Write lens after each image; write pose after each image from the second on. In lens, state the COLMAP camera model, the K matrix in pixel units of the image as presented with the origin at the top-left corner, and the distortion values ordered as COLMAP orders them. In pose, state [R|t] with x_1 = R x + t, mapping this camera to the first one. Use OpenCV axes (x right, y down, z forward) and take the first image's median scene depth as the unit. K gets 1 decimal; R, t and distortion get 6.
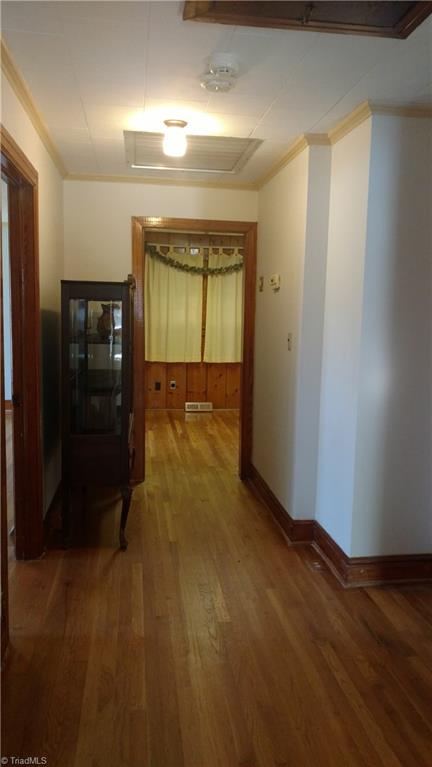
lens RADIAL K [[605.8, 0, 229.0], [0, 605.8, 408.3], [0, 0, 1]] dist [0.005585, 0.006301]
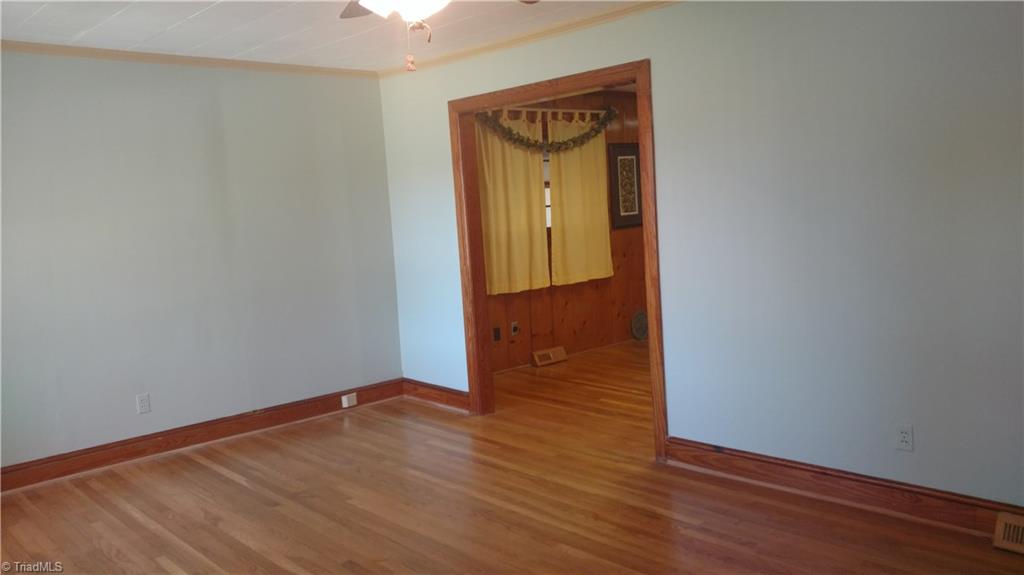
lens RADIAL K [[808.8, 0, 511.0], [0, 808.8, 286.5], [0, 0, 1]] dist [0.005585, 0.006301]
pose [[0.832343, -0.126454, 0.539643, -0.553771], [0.163182, 0.986382, -0.020554, -0.066349], [-0.529695, 0.105168, 0.841643, 0.303505]]
